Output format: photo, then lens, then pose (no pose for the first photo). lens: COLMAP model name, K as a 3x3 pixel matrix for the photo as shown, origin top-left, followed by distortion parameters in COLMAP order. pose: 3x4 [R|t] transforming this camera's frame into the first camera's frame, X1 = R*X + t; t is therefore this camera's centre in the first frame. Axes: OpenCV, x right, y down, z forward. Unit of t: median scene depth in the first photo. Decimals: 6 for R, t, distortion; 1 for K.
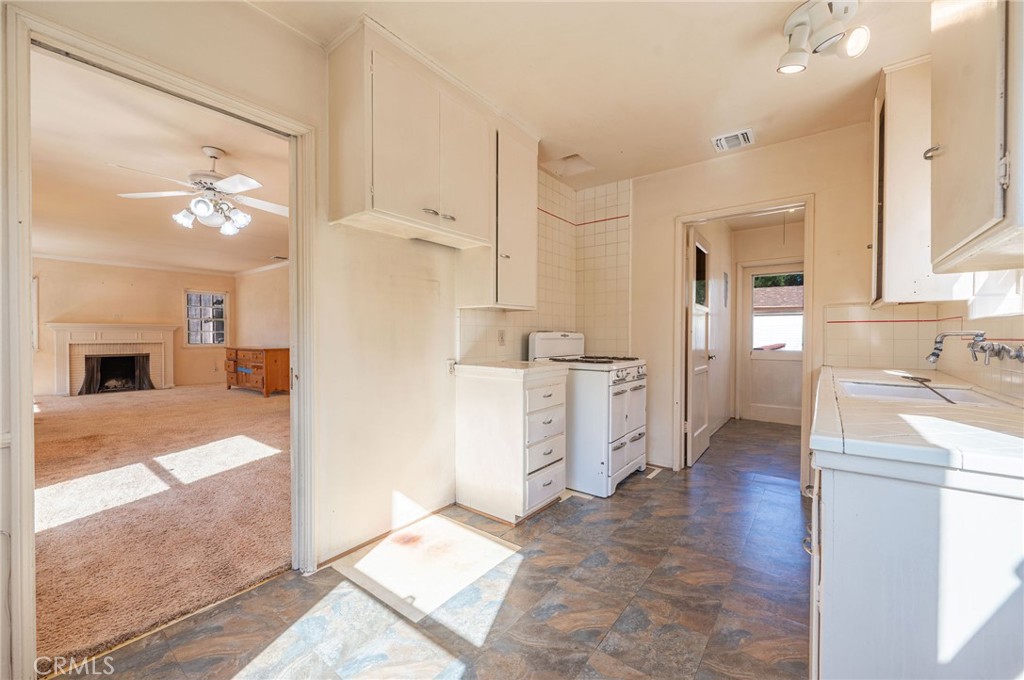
lens RADIAL K [[400.3, 0, 514.3], [0, 400.3, 337.9], [0, 0, 1]] dist [-0.001614, -0.000029]
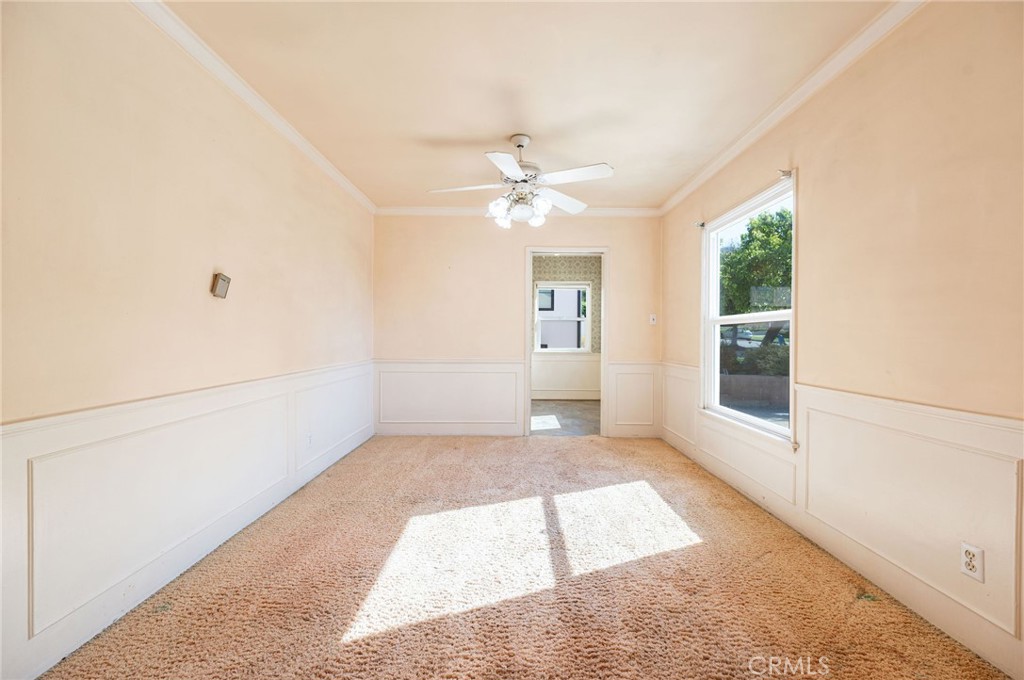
lens RADIAL K [[400.3, 0, 515.0], [0, 400.3, 339.7], [0, 0, 1]] dist [-0.001614, -0.000029]
pose [[-0.610407, -0.012865, 0.791984, -1.721761], [0.001981, 0.999840, 0.017768, -0.024596], [-0.792086, 0.012415, -0.610284, 1.829140]]
